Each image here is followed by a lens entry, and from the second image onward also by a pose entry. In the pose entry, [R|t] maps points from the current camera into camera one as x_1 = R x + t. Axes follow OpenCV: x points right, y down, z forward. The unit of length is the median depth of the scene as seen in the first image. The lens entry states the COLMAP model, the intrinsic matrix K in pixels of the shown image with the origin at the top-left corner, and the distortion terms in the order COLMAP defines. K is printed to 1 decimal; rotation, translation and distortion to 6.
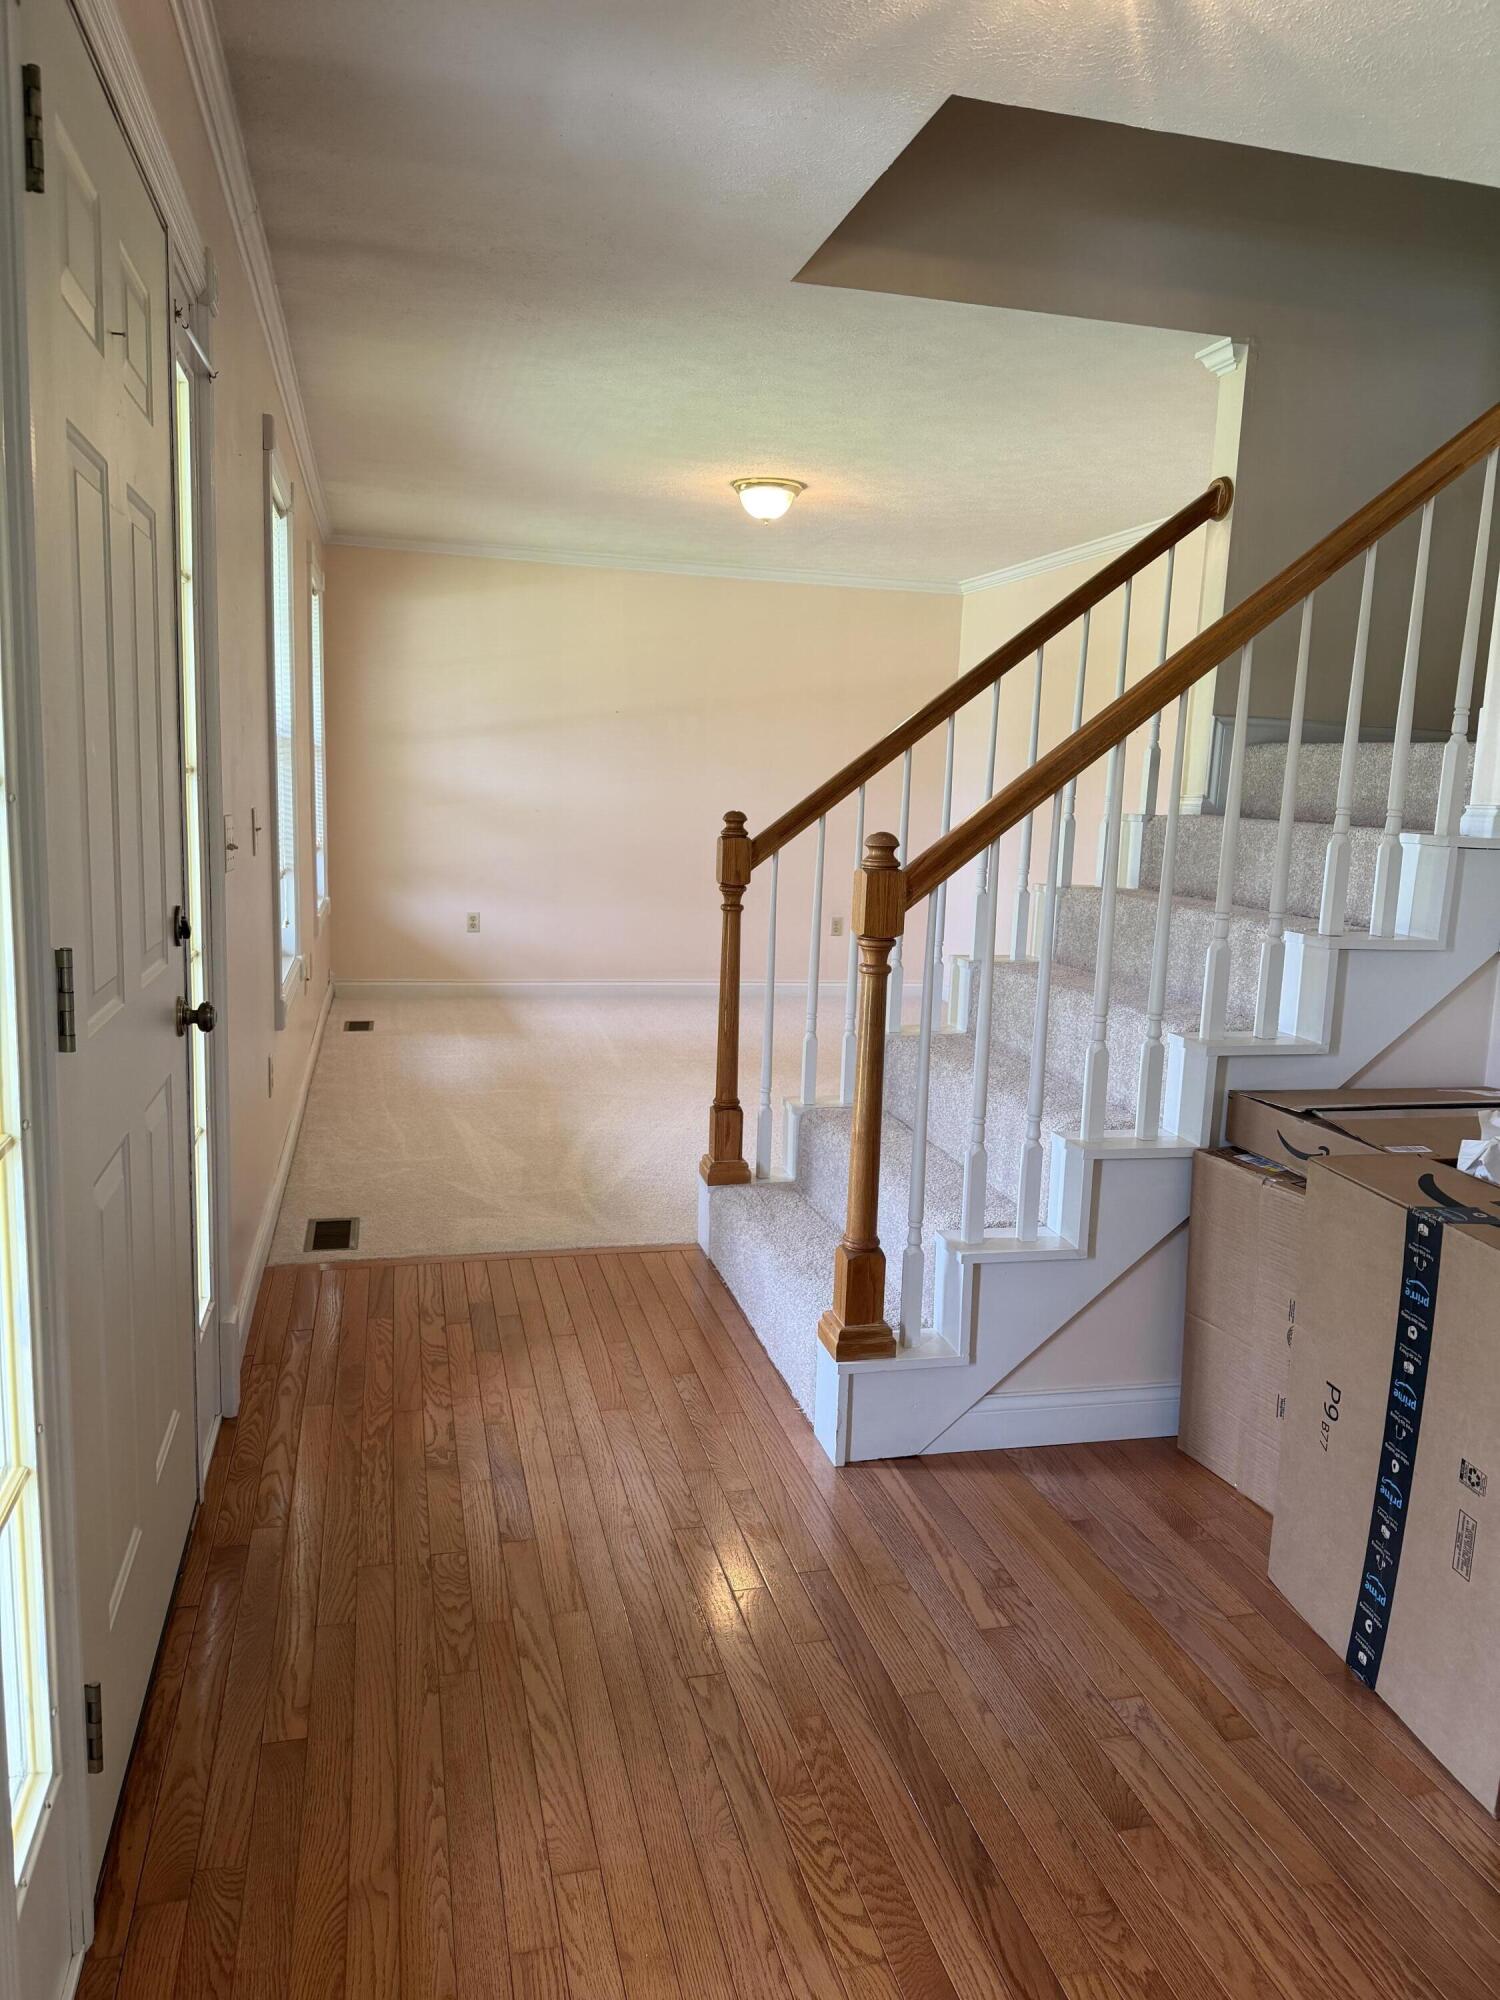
lens RADIAL K [[1408.3, 0, 759.0], [0, 1408.3, 994.6], [0, 0, 1]] dist [0.054082, -0.070265]
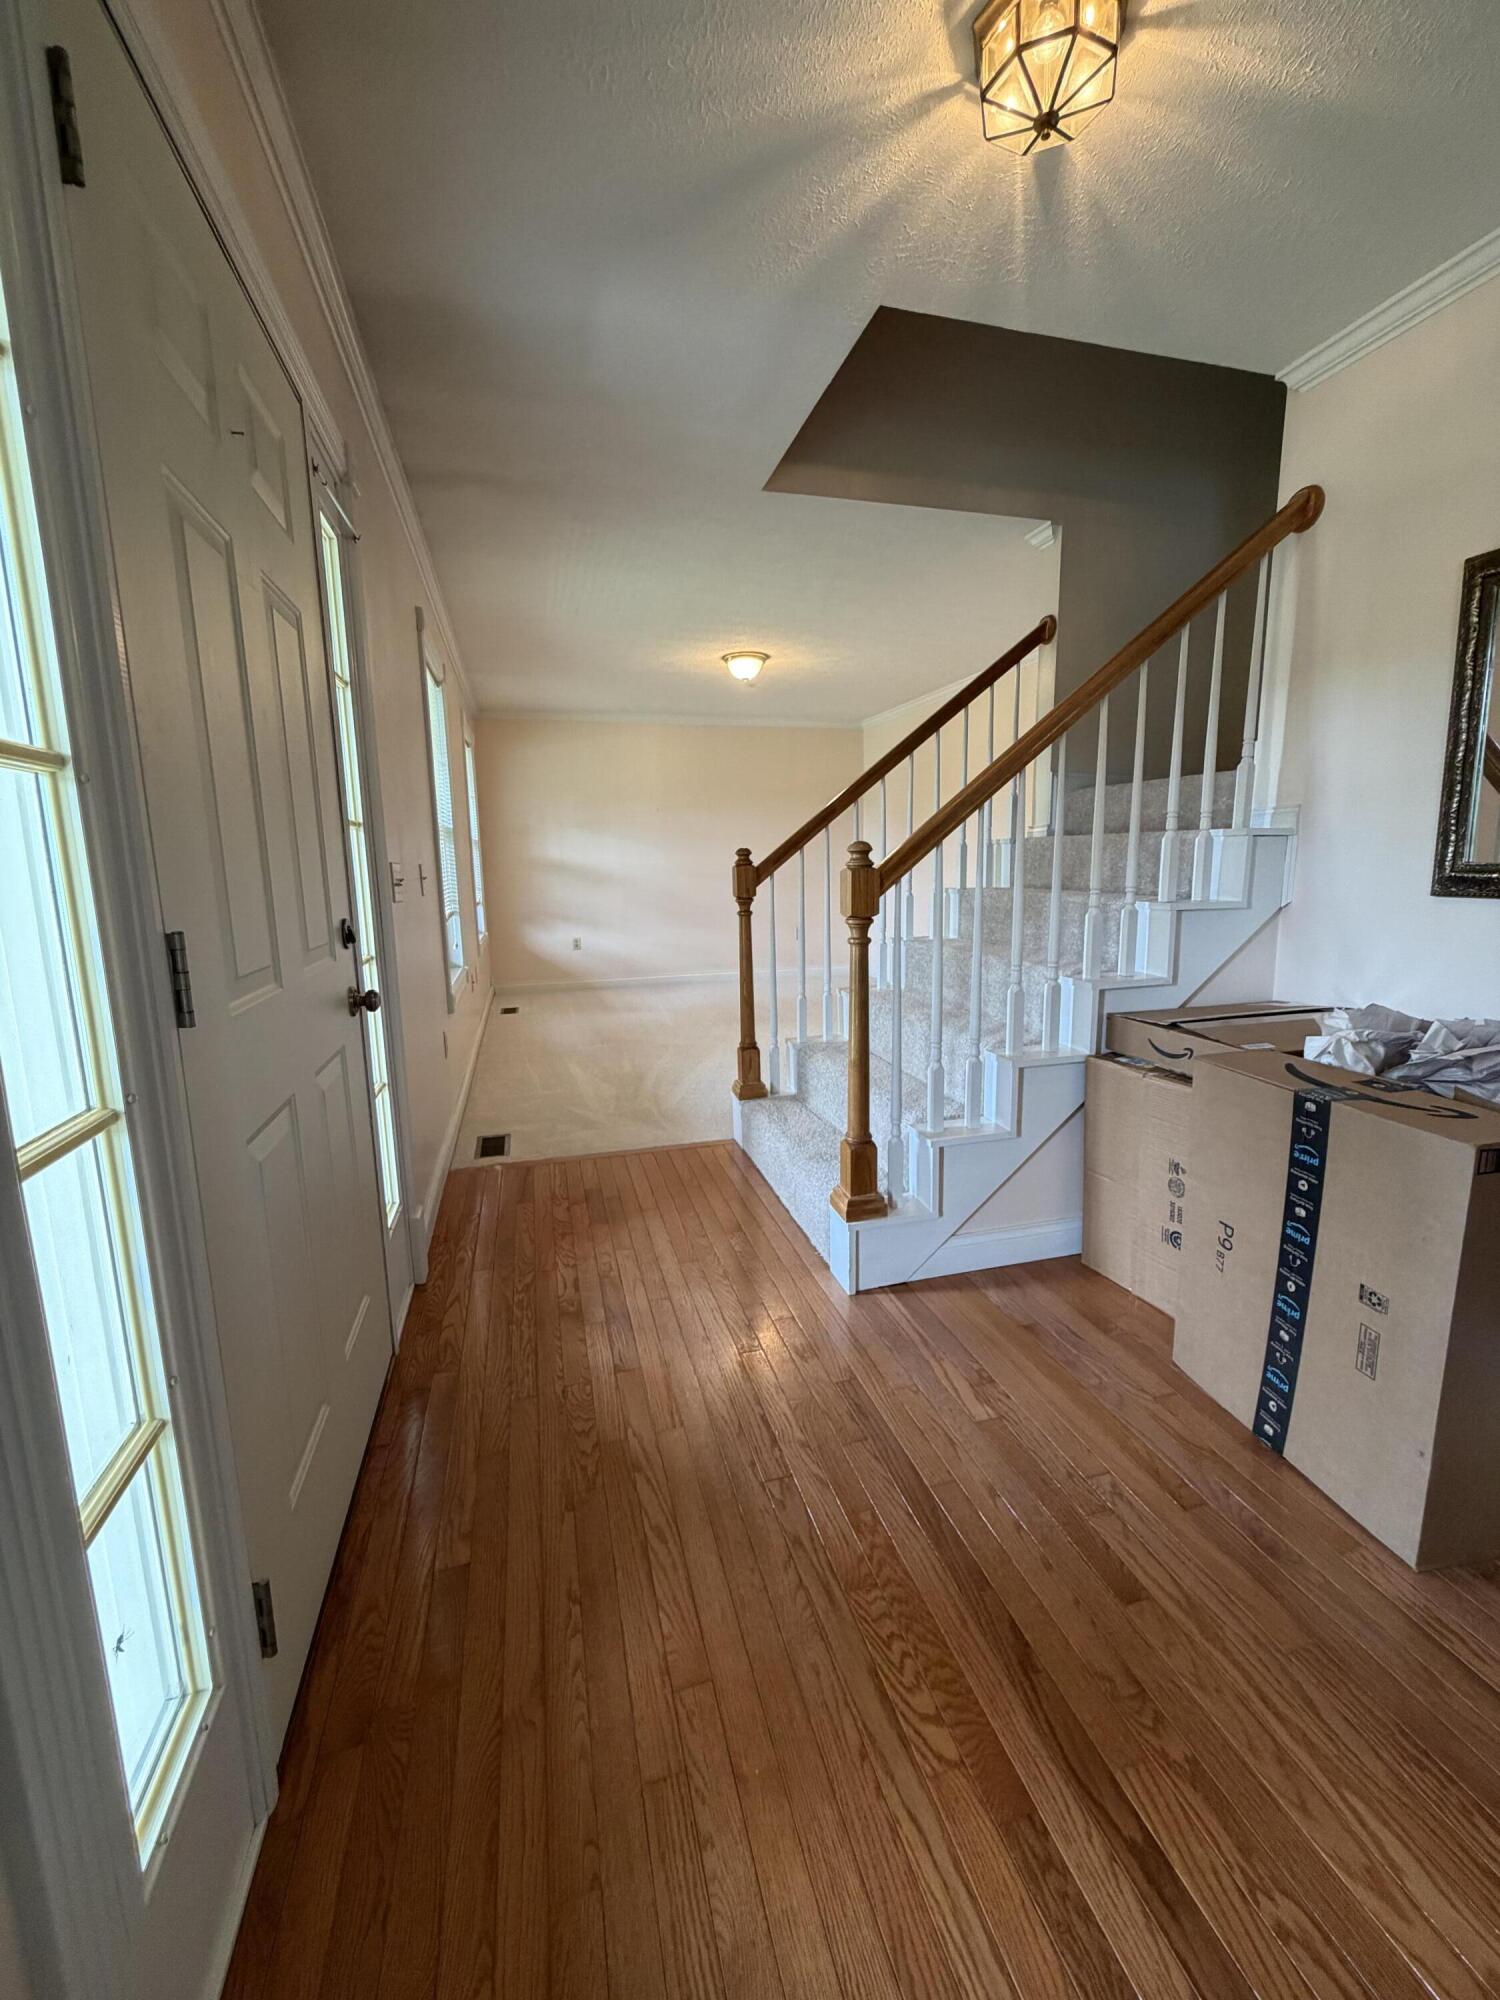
lens RADIAL K [[800.7, 0, 755.3], [0, 800.7, 983.5], [0, 0, 1]] dist [0.000847, 0.000175]
pose [[0.998201, -0.058675, 0.012308, -0.022670], [0.058676, 0.998277, 0.000245, 0.012477], [-0.012301, 0.000477, 0.999924, 0.148321]]
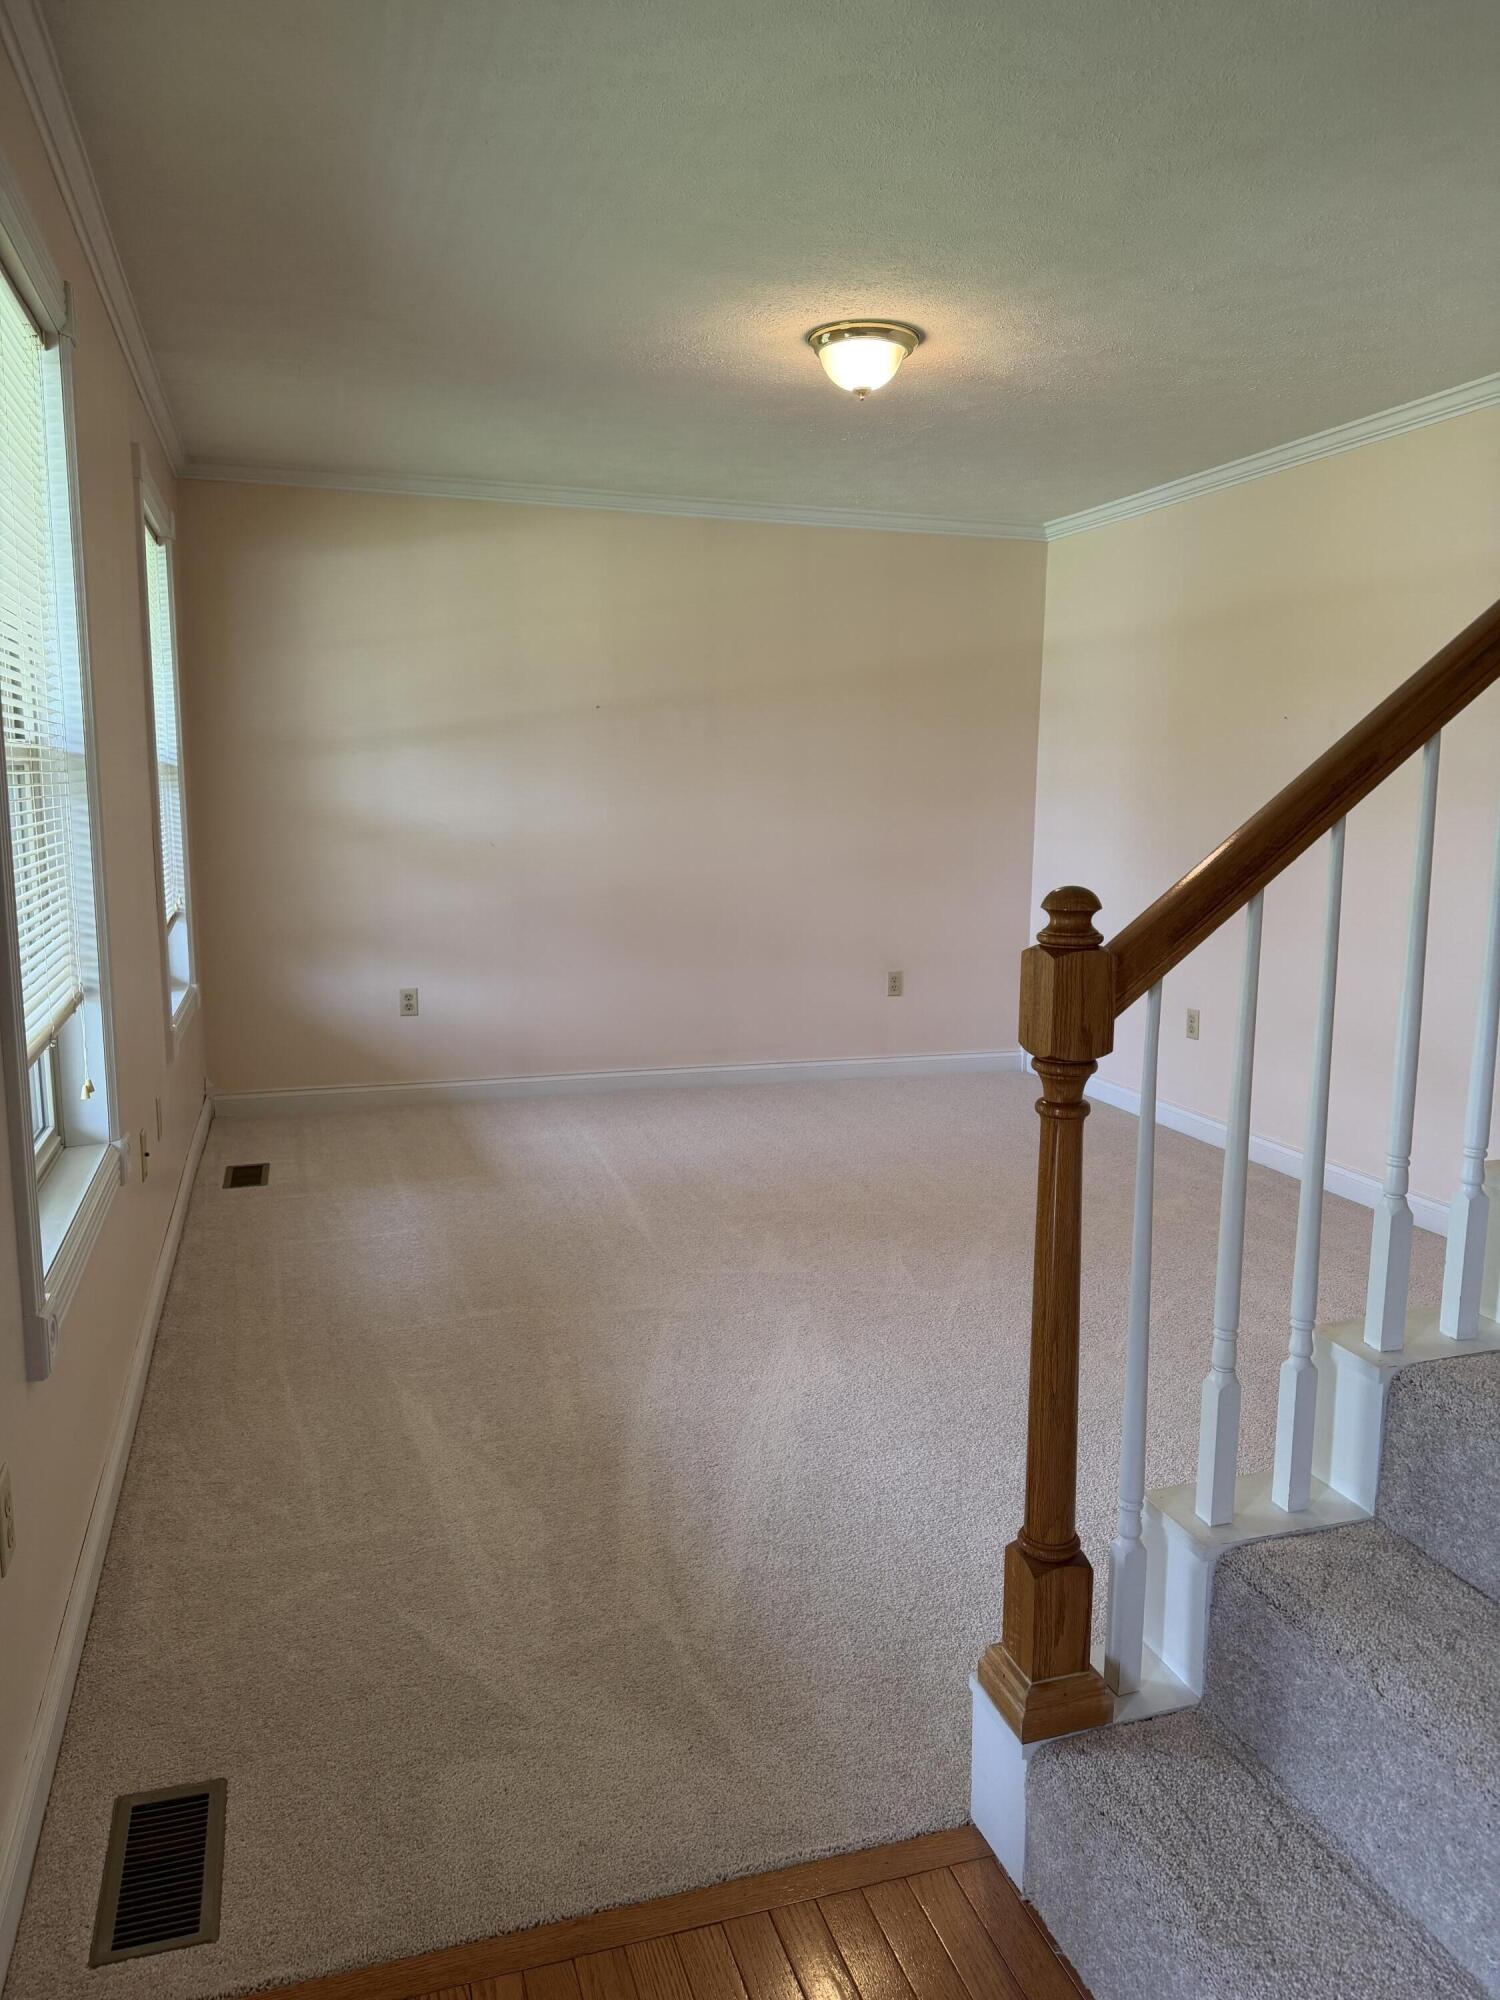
lens RADIAL K [[1408.3, 0, 752.2], [0, 1408.3, 998.1], [0, 0, 1]] dist [0.054082, -0.070265]
pose [[0.998010, -0.035695, 0.051981, -0.133499], [0.035794, 0.999359, -0.000982, -0.097195], [-0.051913, 0.002841, 0.998648, 0.559249]]
